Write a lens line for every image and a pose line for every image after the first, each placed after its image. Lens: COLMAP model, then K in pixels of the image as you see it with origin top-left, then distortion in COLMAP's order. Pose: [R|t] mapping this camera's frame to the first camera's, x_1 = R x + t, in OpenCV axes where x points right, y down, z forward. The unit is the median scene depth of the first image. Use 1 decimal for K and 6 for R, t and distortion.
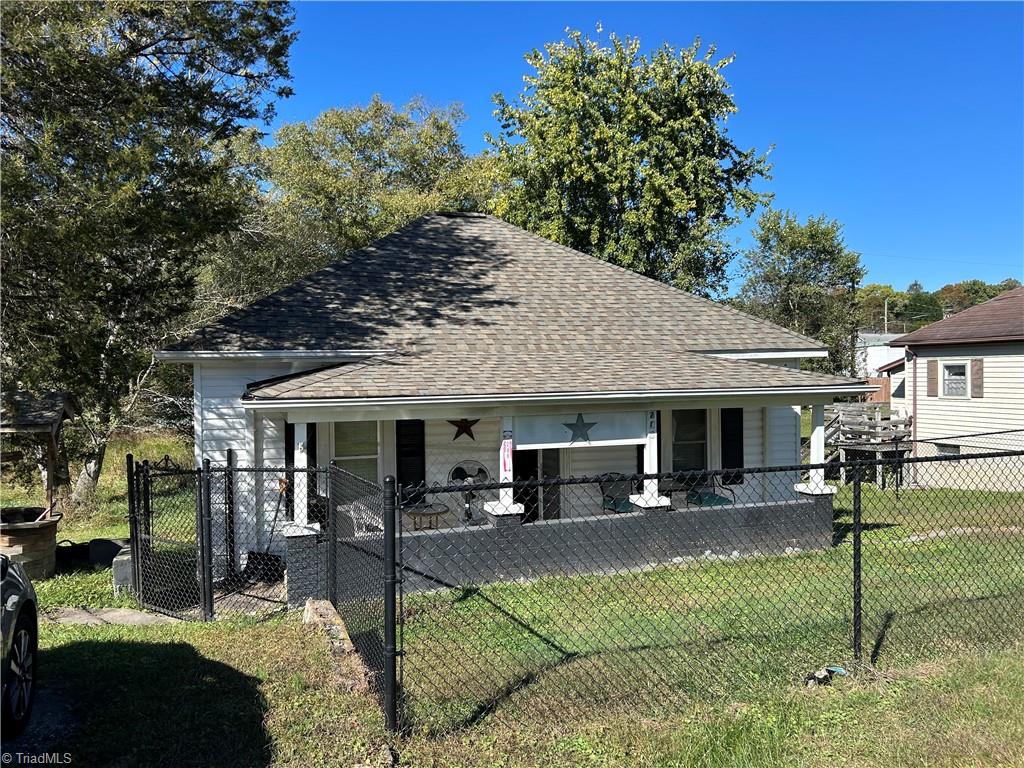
lens RADIAL K [[775.8, 0, 512.0], [0, 775.8, 384.0], [0, 0, 1]] dist [0.034421, -0.001205]
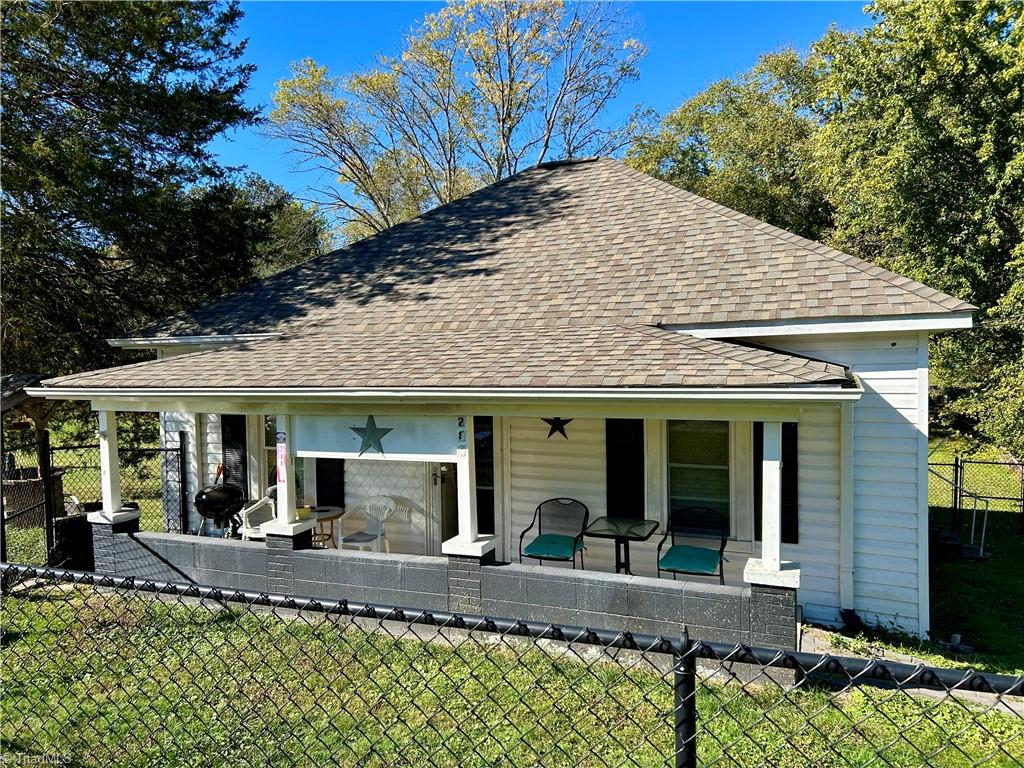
lens RADIAL K [[775.8, 0, 512.0], [0, 775.8, 384.0], [0, 0, 1]] dist [0.034421, -0.001205]
pose [[0.745626, 0.026023, -0.665857, 0.506799], [-0.004501, 0.999411, 0.034019, -0.013559], [0.666350, -0.022368, 0.745304, 0.390099]]
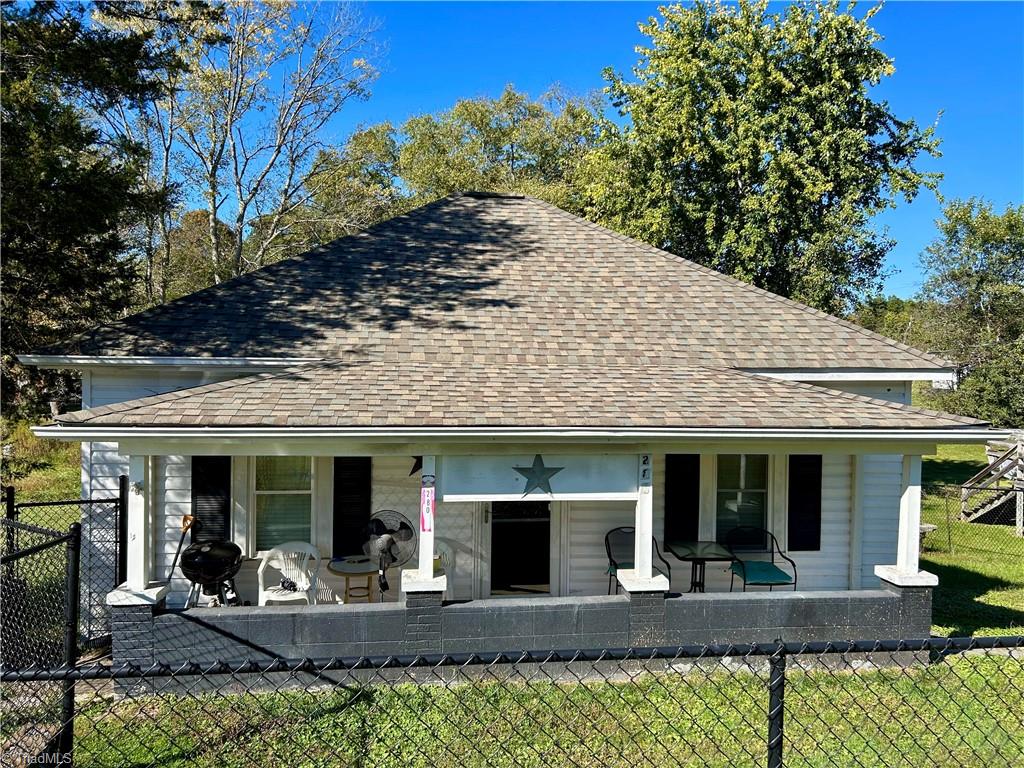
lens RADIAL K [[775.6, 0, 523.4], [0, 775.6, 380.4], [0, 0, 1]] dist [0.026694, 0.003083]
pose [[0.979118, 0.029948, -0.201074, 0.159069], [-0.030498, 0.999535, 0.000361, -0.022493], [0.200992, 0.005779, 0.979576, 0.214157]]
